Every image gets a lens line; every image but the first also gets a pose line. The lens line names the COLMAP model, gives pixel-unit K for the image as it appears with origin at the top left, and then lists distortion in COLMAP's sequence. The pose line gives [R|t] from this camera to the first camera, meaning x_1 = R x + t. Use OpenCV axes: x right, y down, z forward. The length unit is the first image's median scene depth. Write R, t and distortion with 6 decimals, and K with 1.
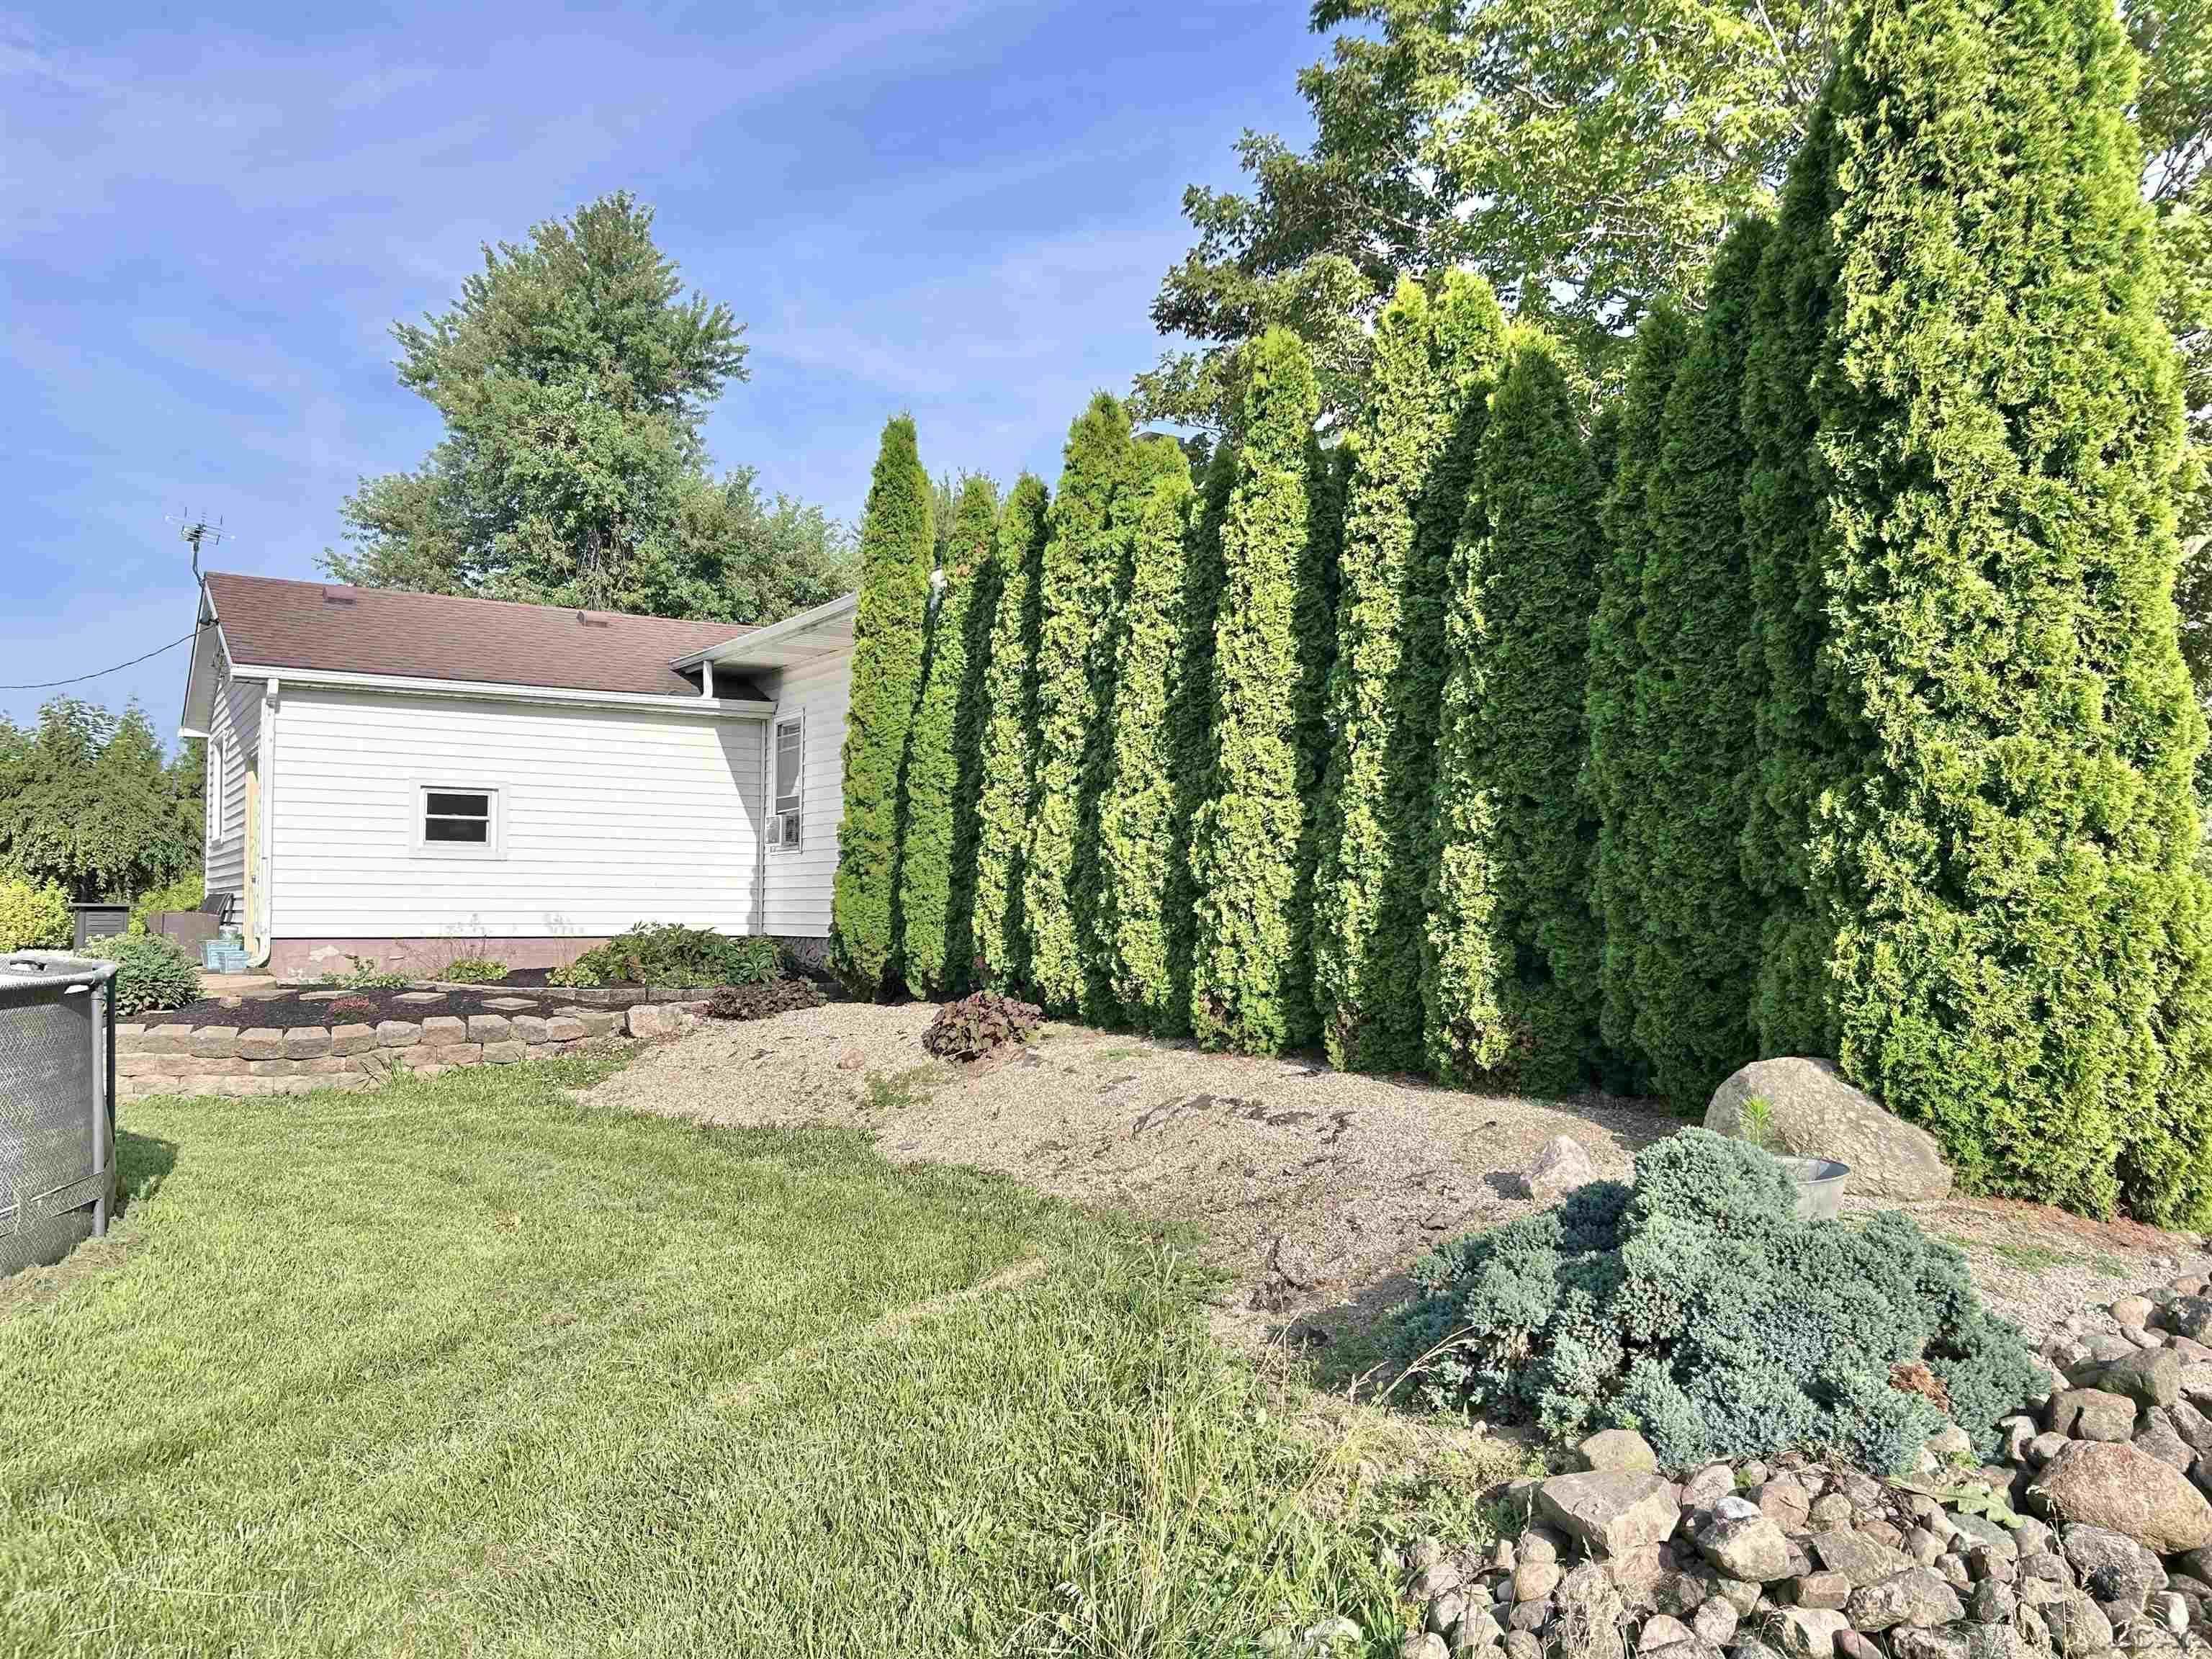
lens RADIAL K [[1667.6, 0, 1106.0], [0, 1667.6, 829.5], [0, 0, 1]] dist [0.002267, -0.004062]
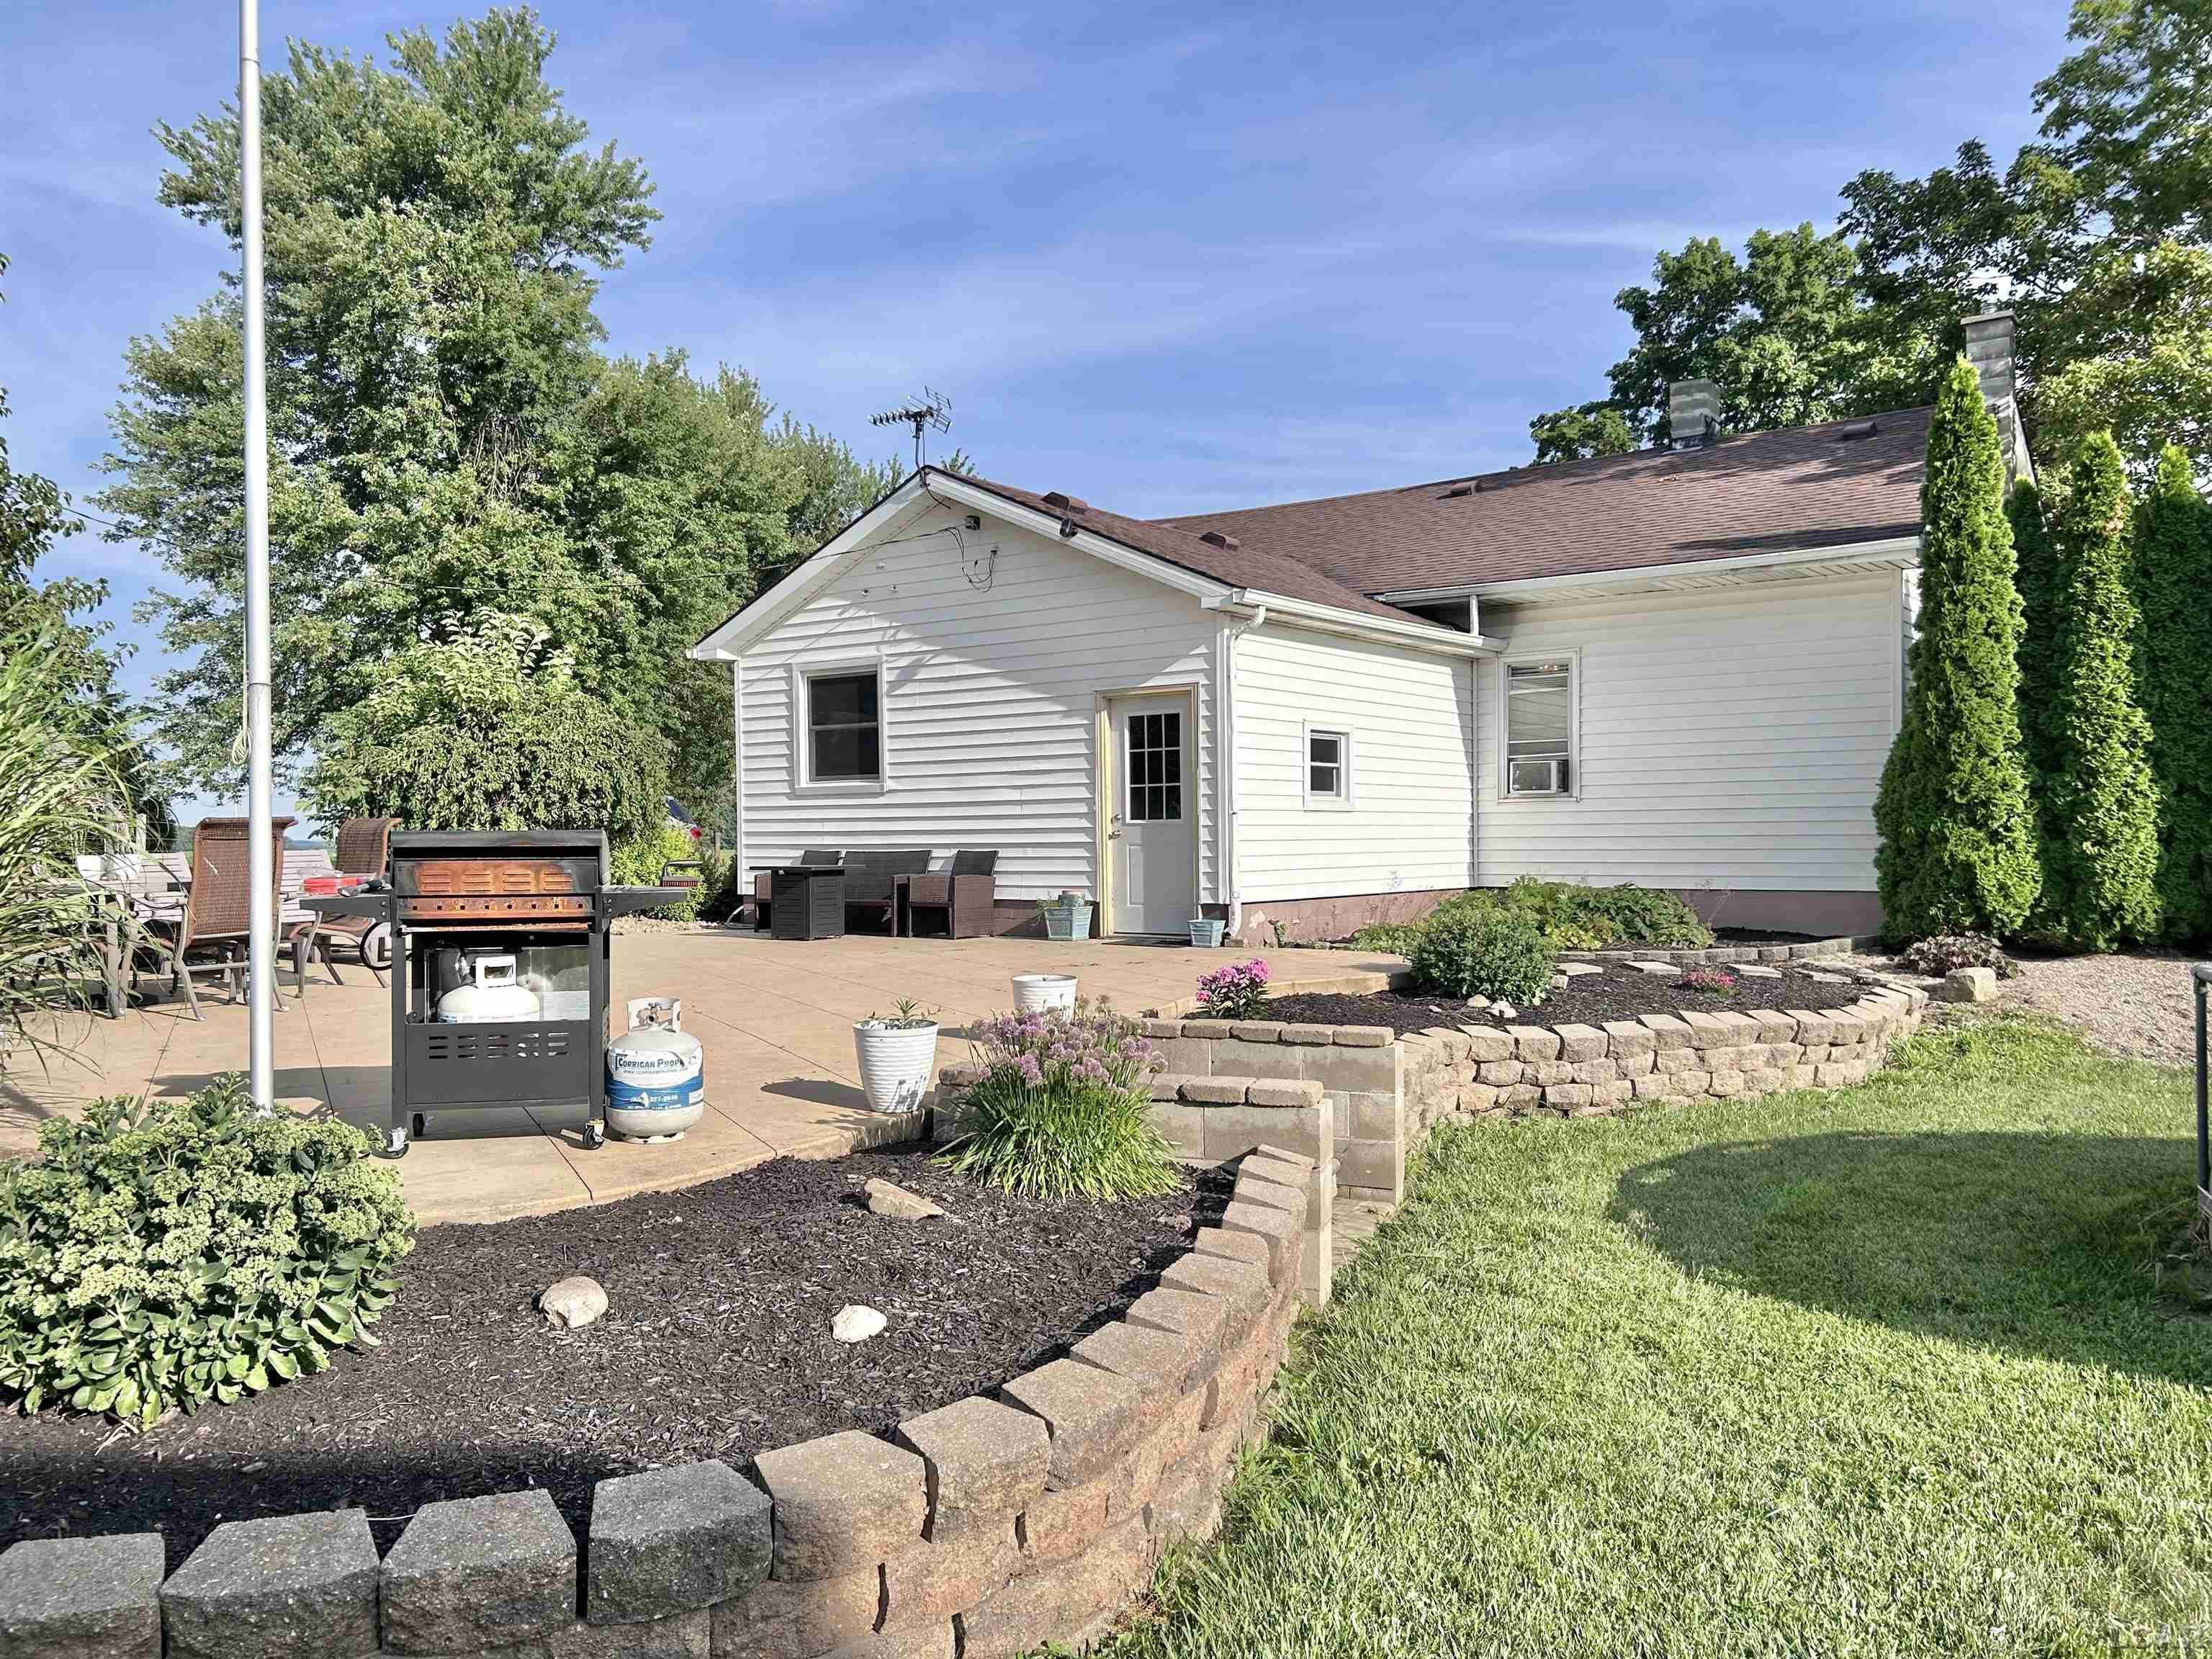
lens RADIAL K [[1667.6, 0, 1106.0], [0, 1667.6, 829.5], [0, 0, 1]] dist [0.002267, -0.004062]
pose [[0.920586, -0.024422, 0.389776, -0.356642], [0.005466, 0.998751, 0.049666, -0.007425], [-0.390502, -0.043592, 0.919569, 0.094268]]
